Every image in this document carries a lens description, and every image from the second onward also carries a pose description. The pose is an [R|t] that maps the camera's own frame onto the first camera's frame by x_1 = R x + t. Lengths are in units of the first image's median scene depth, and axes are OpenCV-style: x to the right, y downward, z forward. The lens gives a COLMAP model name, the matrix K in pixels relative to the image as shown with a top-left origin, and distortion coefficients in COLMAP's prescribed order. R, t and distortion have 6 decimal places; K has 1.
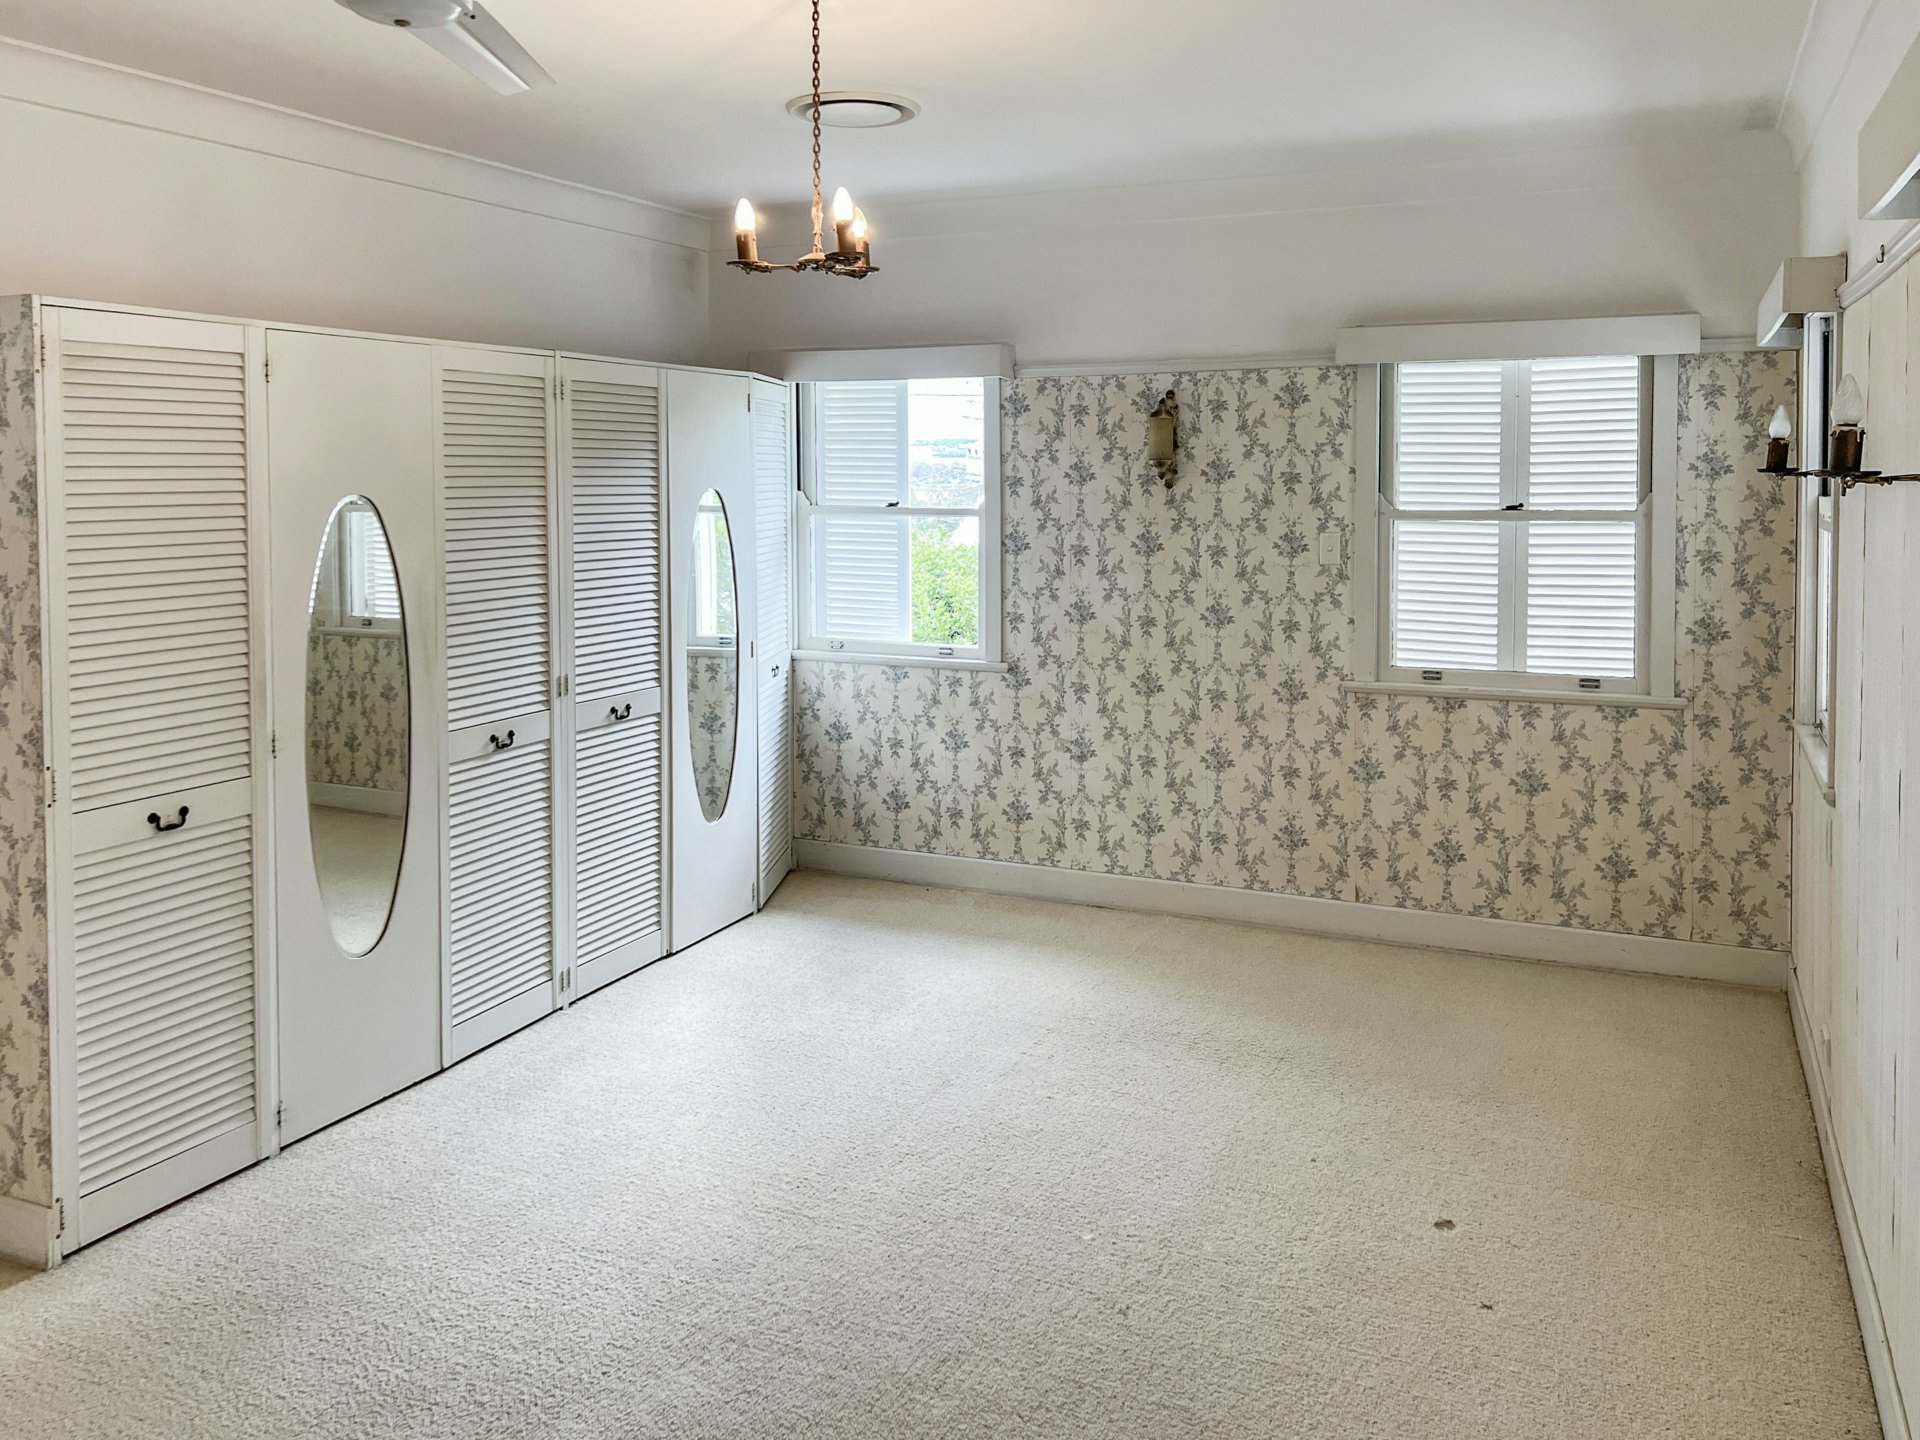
lens RADIAL K [[1458.5, 0, 960.0], [0, 1458.5, 720.0], [0, 0, 1]] dist [0.108090, -0.114989]
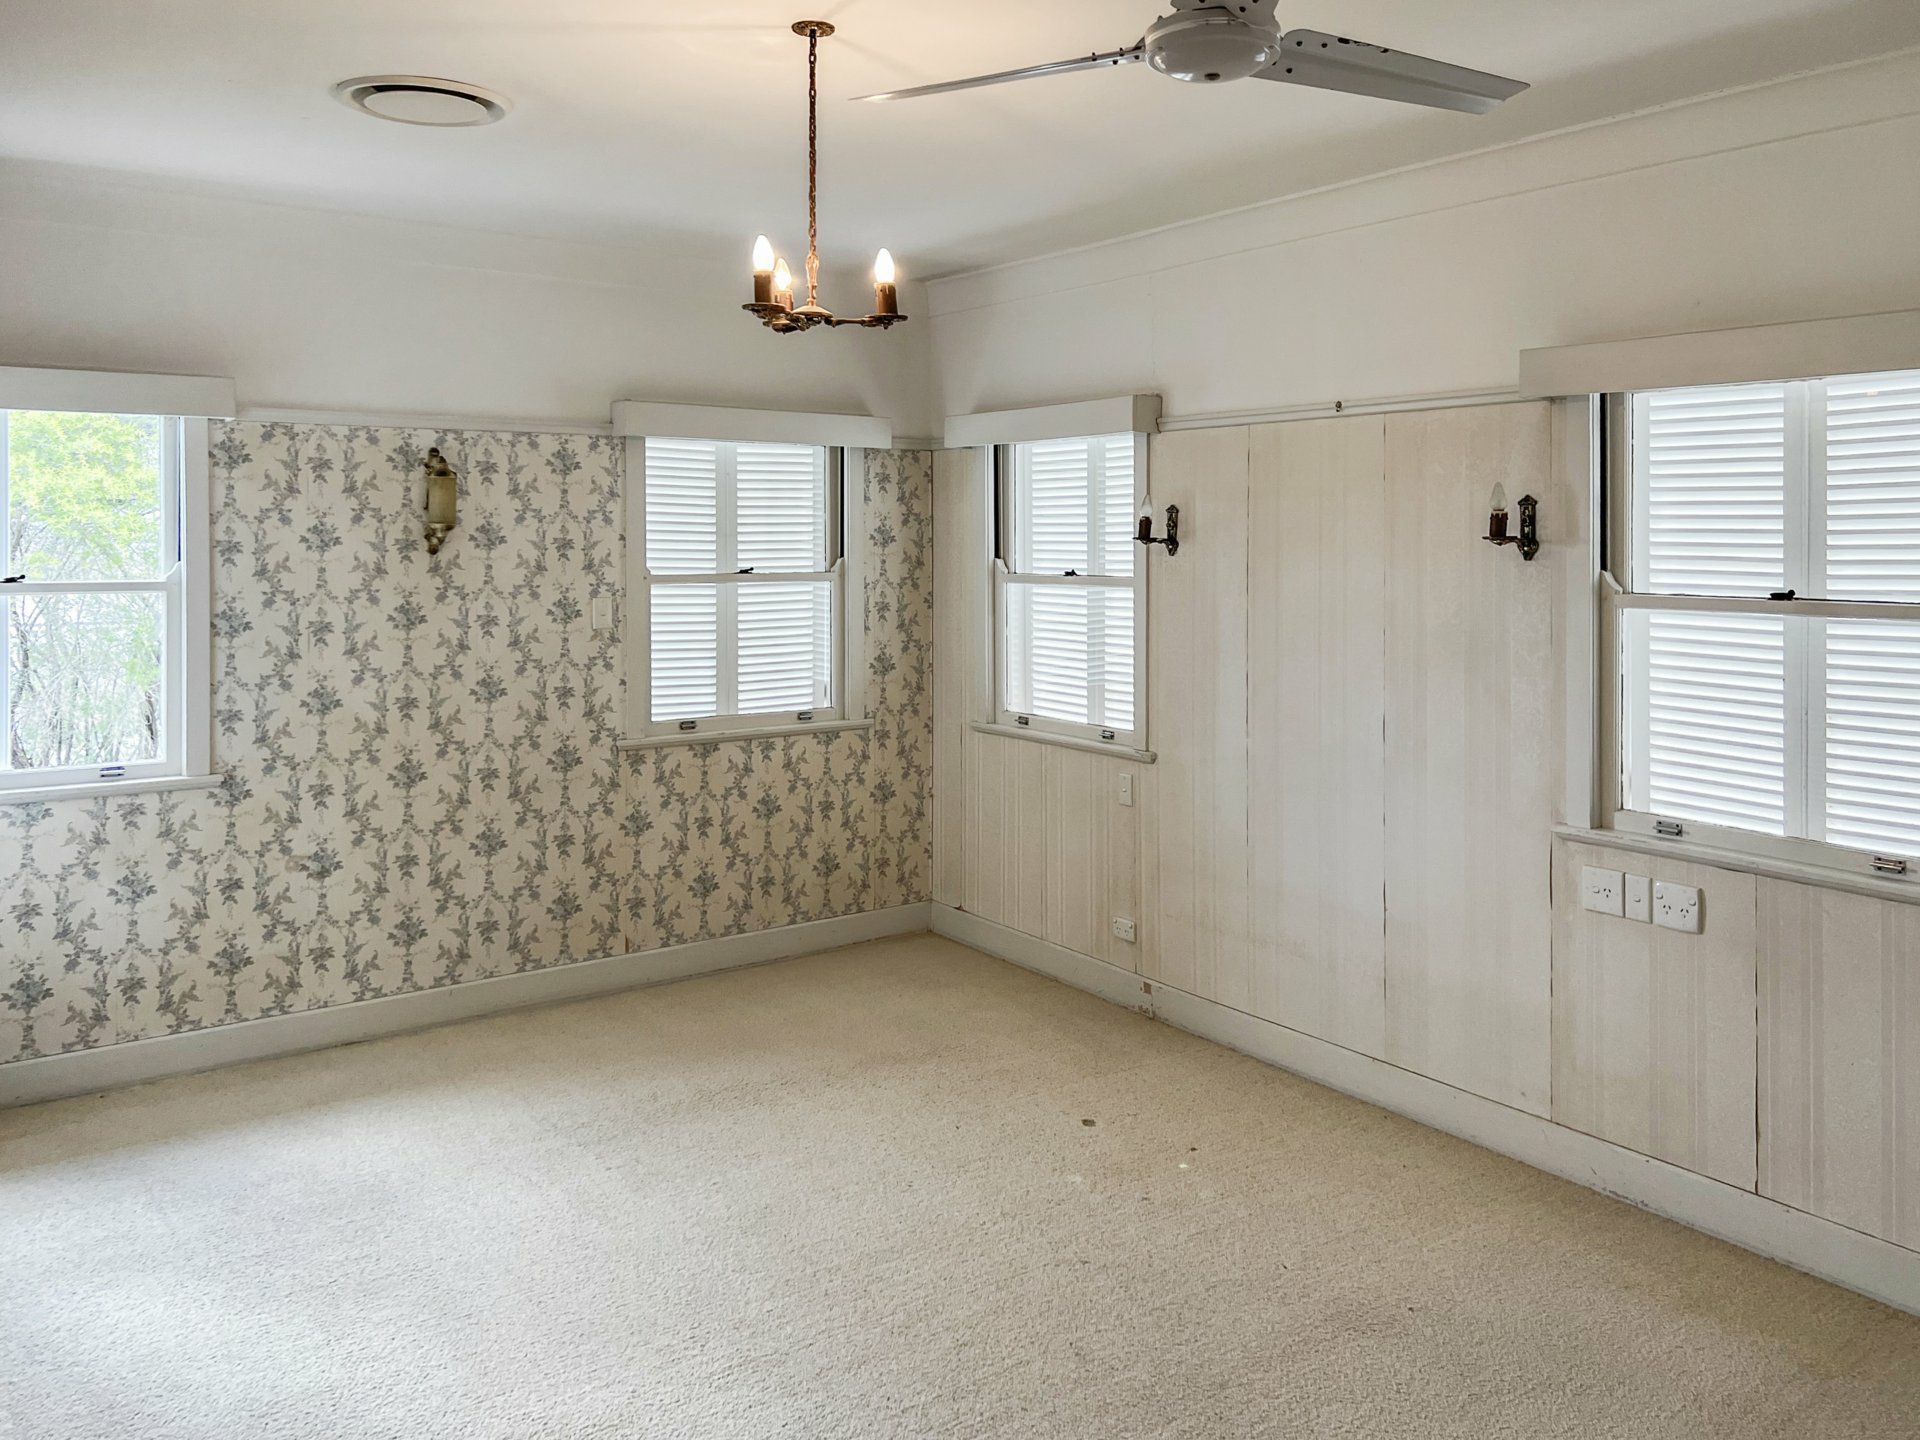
lens RADIAL K [[1533.7, 0, 962.1], [0, 1533.7, 772.9], [0, 0, 1]] dist [0.119773, -0.187601]
pose [[0.493720, -0.130119, 0.859831, -0.551553], [0.150161, 0.986647, 0.063086, -0.036078], [-0.856558, 0.097966, 0.506666, 0.245006]]
